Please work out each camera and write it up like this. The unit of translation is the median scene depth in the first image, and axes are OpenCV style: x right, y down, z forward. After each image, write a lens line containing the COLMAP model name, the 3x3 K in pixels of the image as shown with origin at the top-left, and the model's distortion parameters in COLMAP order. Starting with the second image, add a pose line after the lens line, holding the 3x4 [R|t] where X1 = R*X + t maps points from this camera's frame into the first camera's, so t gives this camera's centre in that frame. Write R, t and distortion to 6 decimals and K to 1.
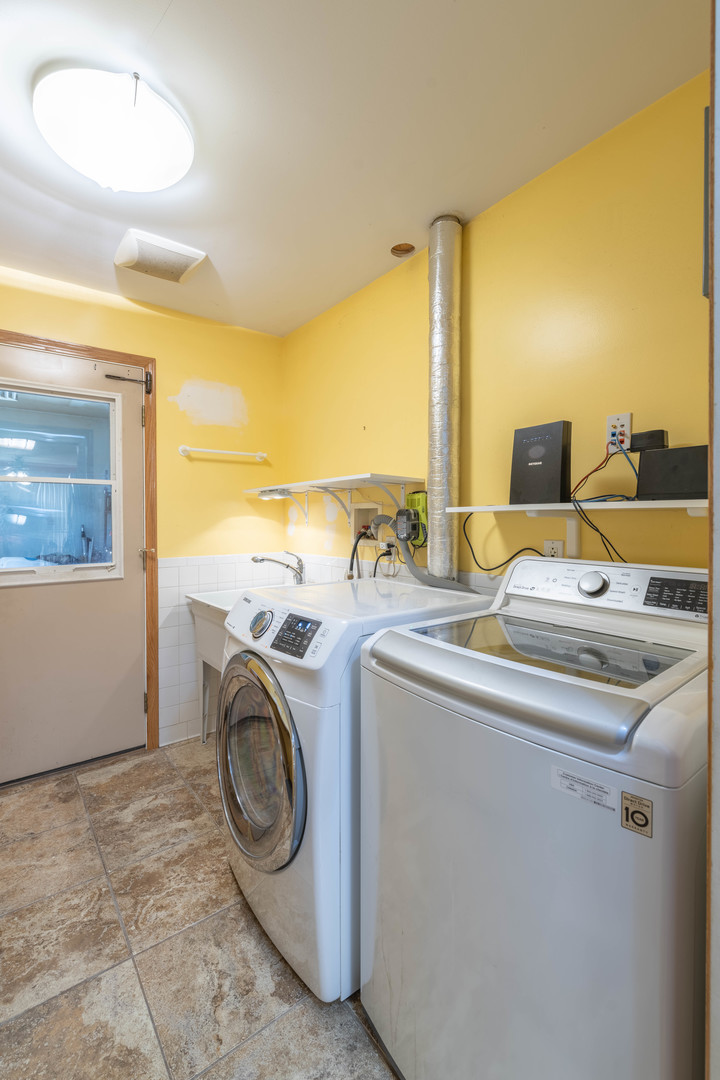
lens RADIAL K [[485.2, 0, 360.8], [0, 485.2, 522.5], [0, 0, 1]] dist [0.002067, -0.000188]
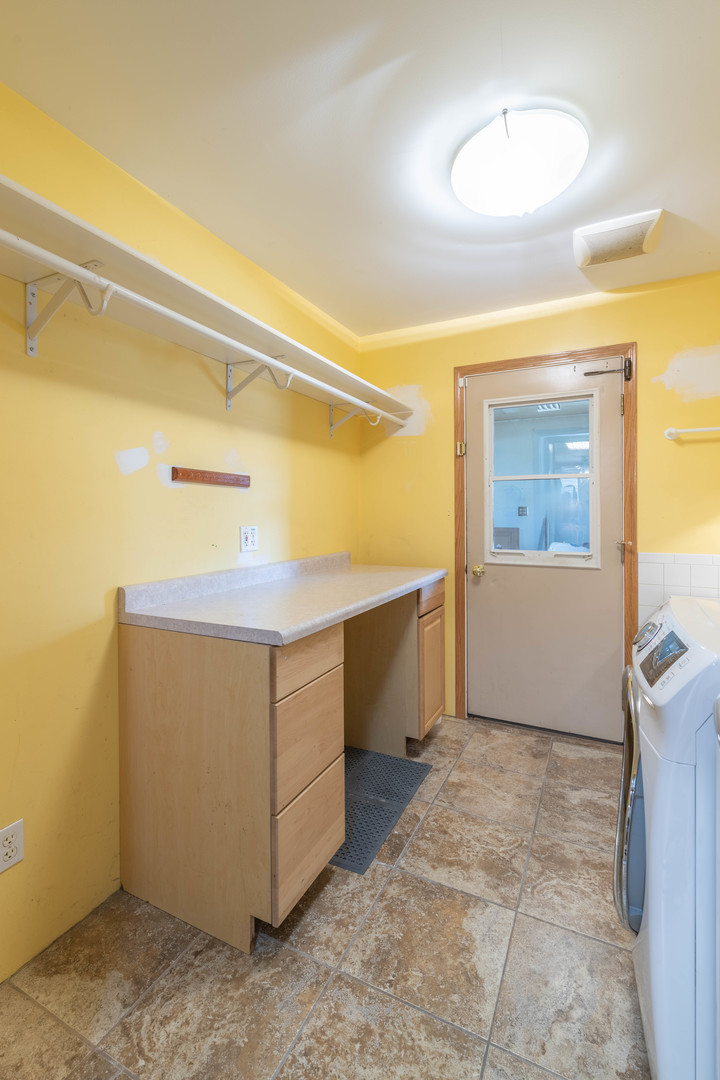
lens RADIAL K [[473.1, 0, 361.6], [0, 473.1, 511.5], [0, 0, 1]] dist [0.000810, -0.000510]
pose [[0.444000, 0.003769, -0.896019, 0.235860], [-0.008120, 0.999967, 0.000183, -0.001455], [0.895990, 0.007194, 0.444016, 0.151893]]
